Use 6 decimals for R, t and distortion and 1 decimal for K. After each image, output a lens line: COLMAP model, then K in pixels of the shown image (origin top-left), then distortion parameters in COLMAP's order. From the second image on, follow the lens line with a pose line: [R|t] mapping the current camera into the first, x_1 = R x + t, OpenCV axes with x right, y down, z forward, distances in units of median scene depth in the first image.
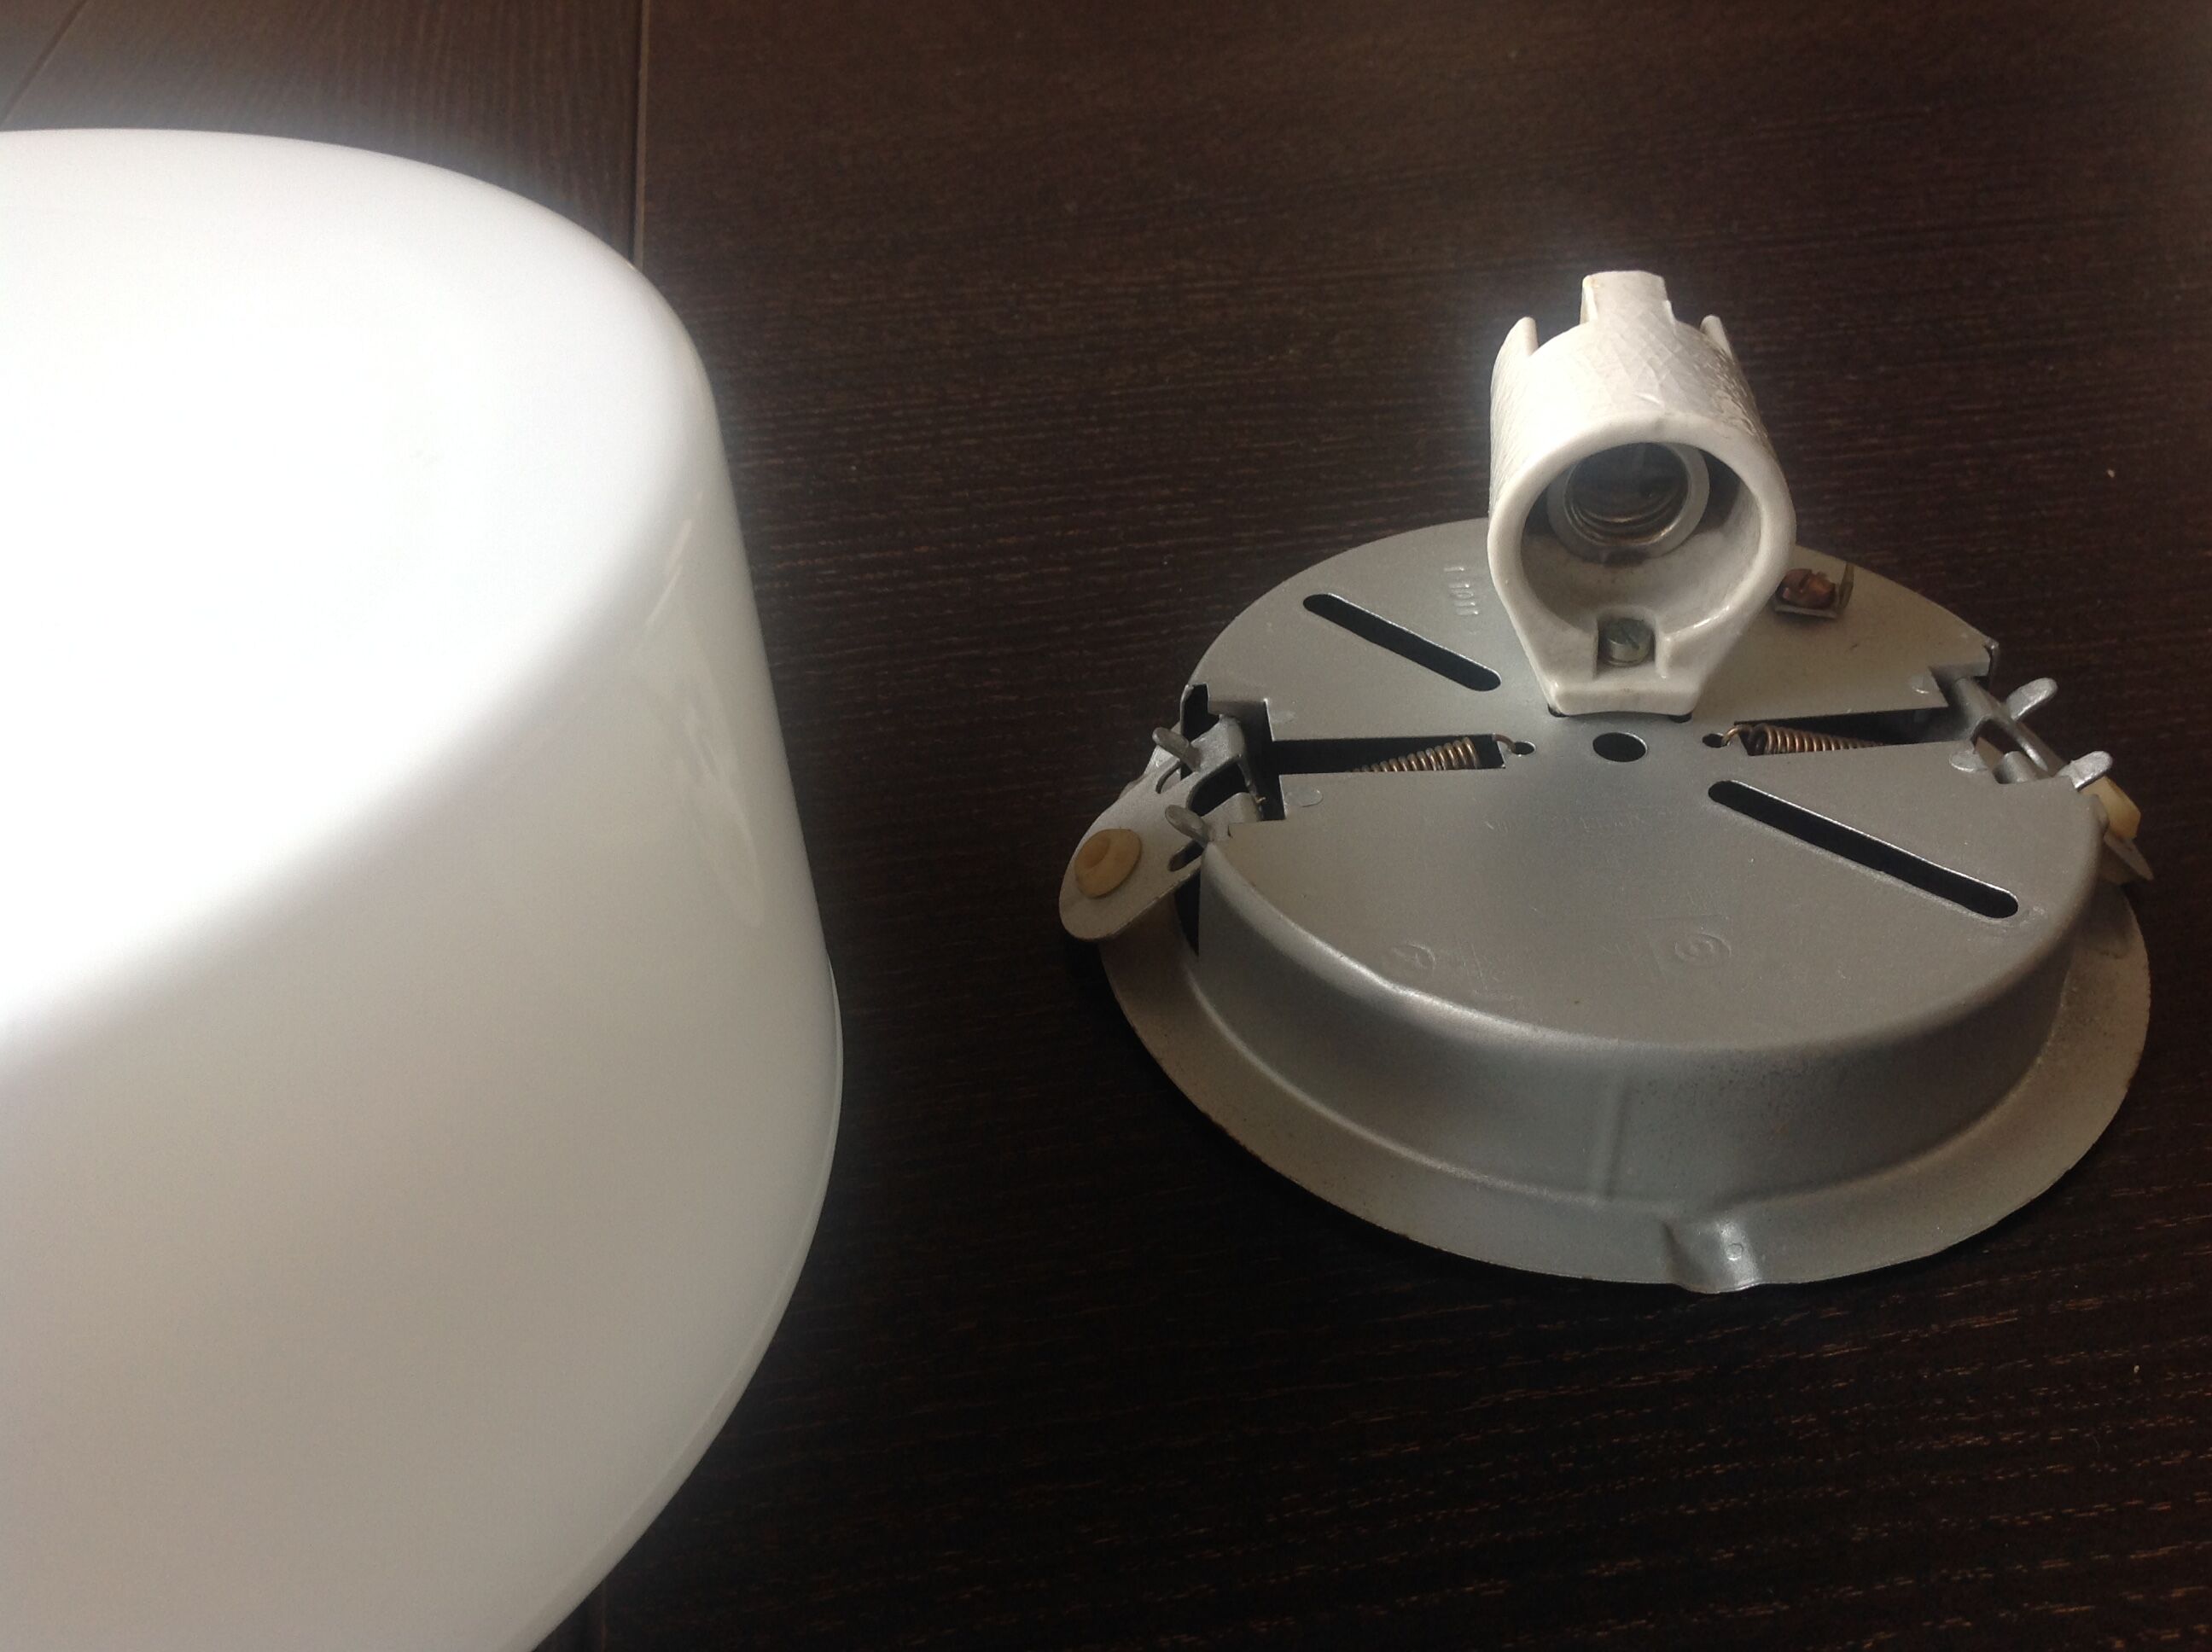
lens RADIAL K [[2223.7, 0, 1023.6], [0, 2223.7, 750.2], [0, 0, 1]] dist [-0.017799, 0.000000]
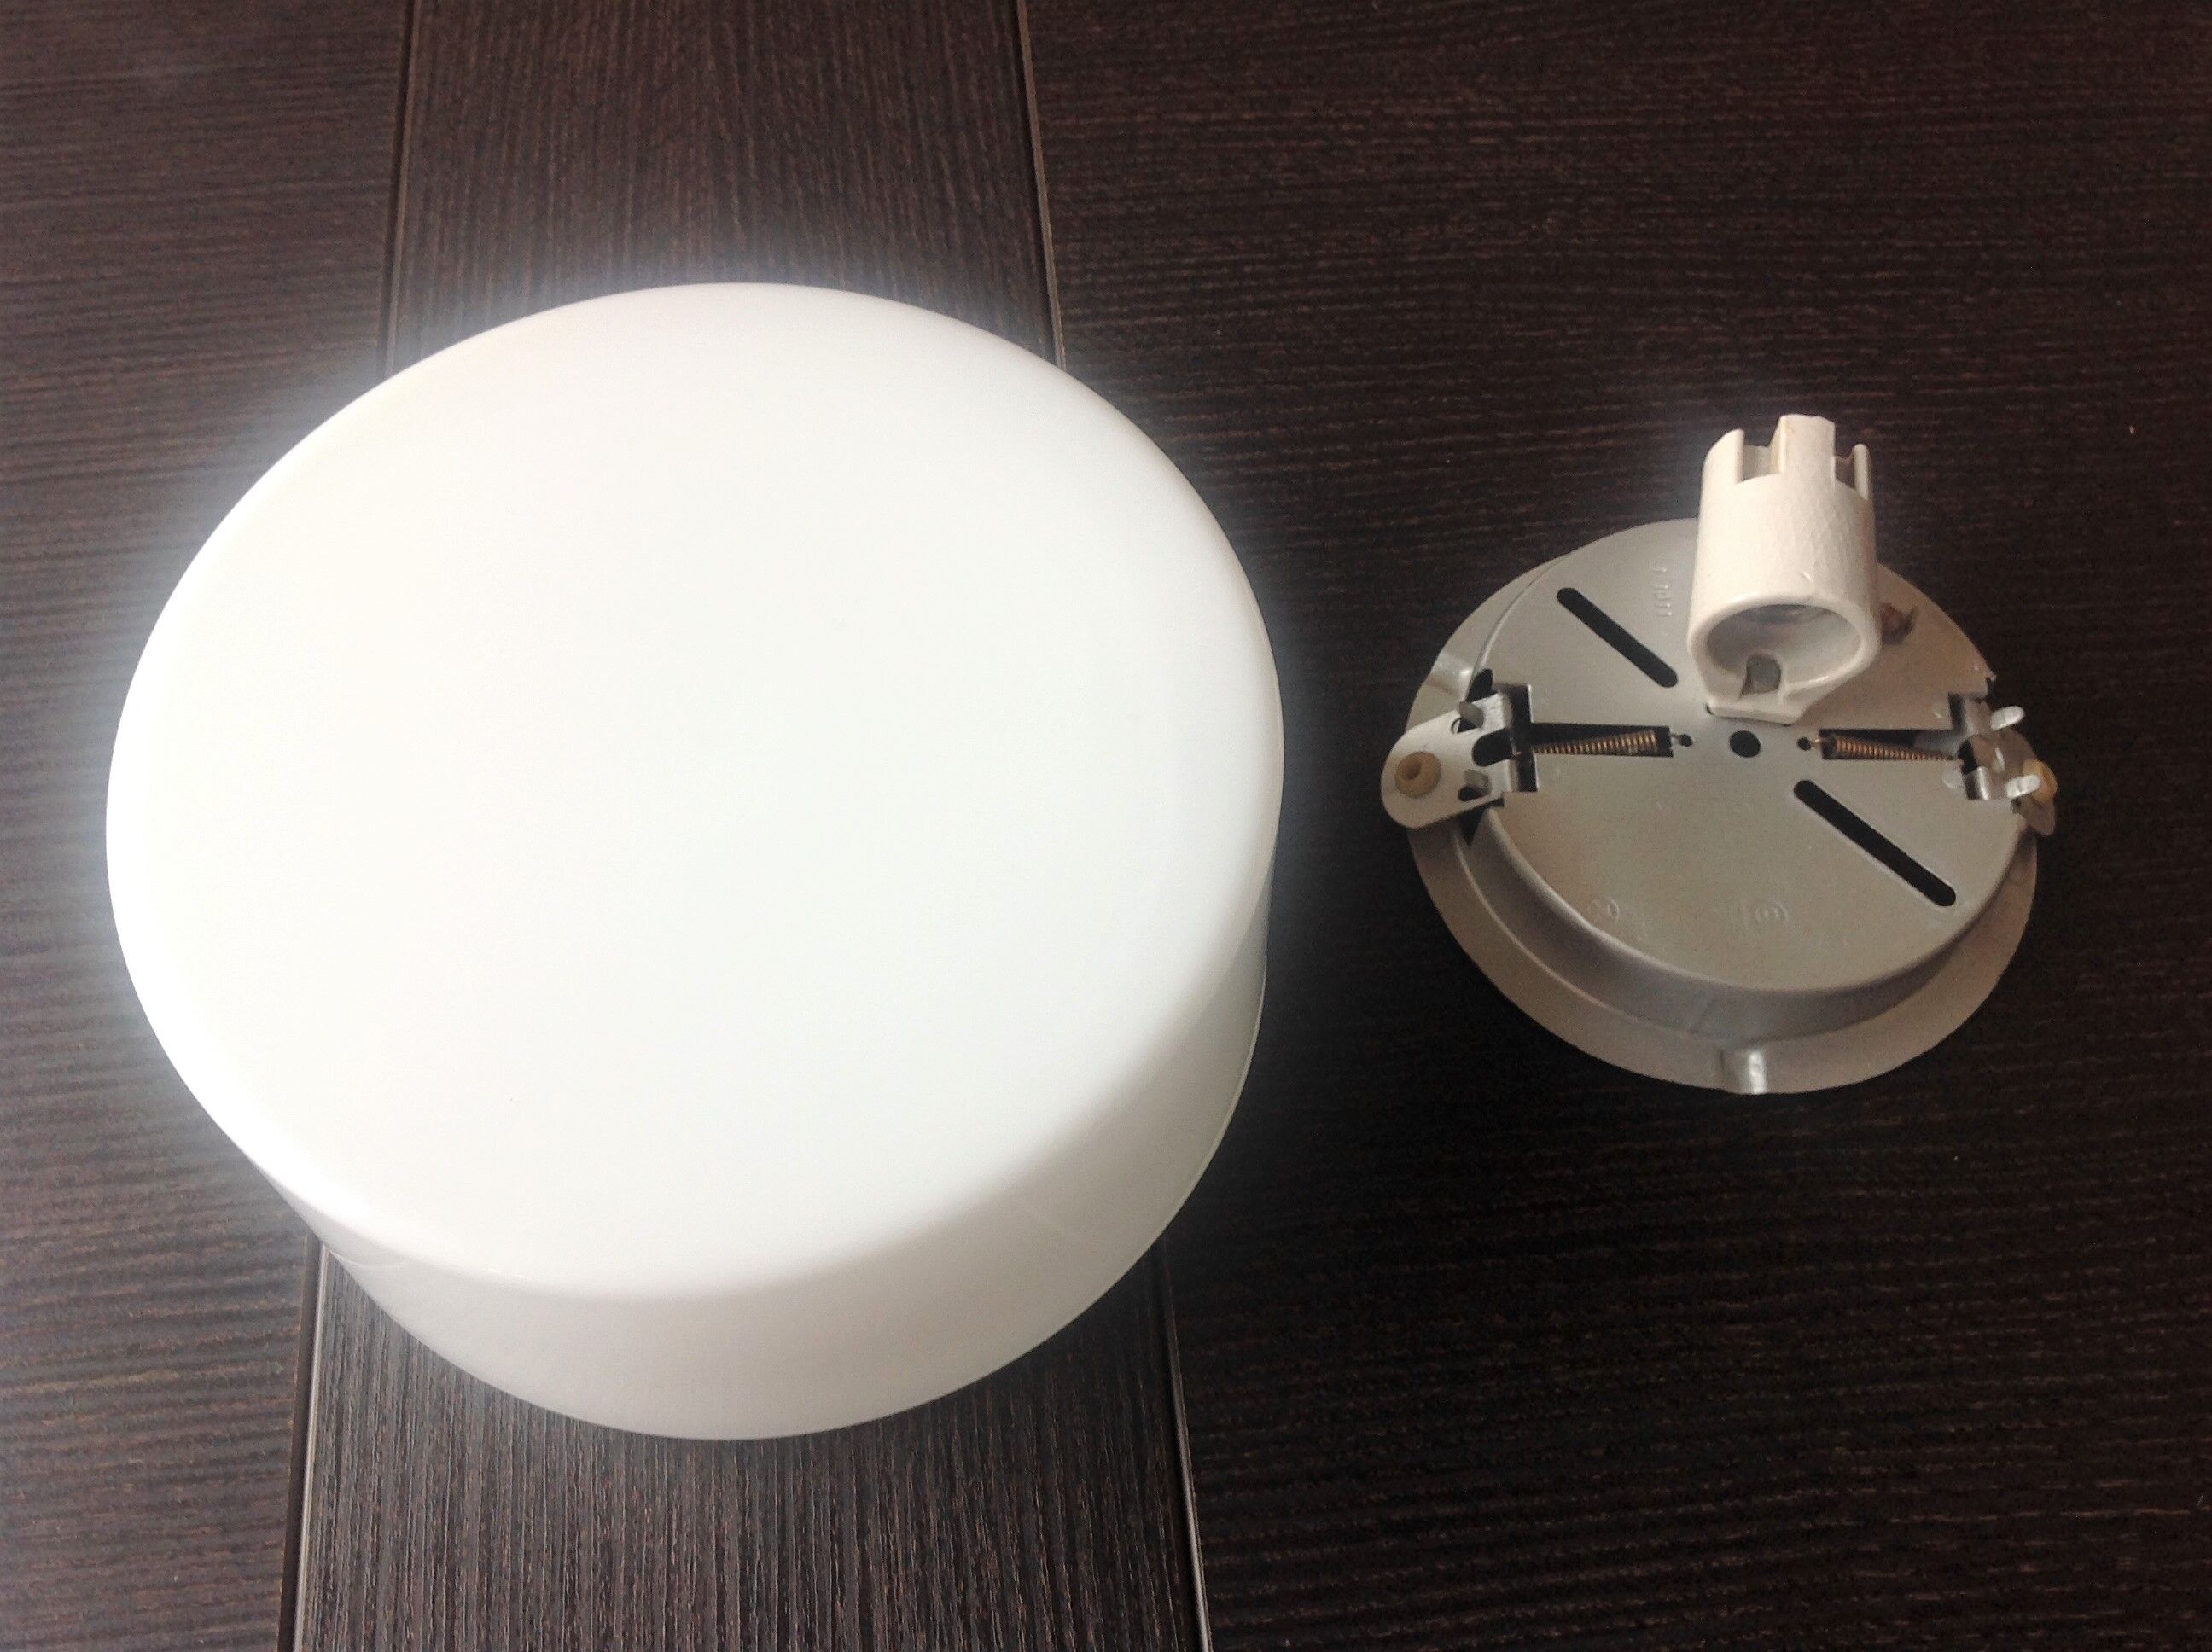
lens RADIAL K [[2223.7, 0, 1087.3], [0, 2223.7, 822.4], [0, 0, 1]] dist [-0.017799, 0.000000]
pose [[0.997895, 0.057995, 0.029003, -0.249744], [-0.064828, 0.902001, 0.426840, -0.602308], [-0.001406, -0.427822, 0.903862, -0.476162]]
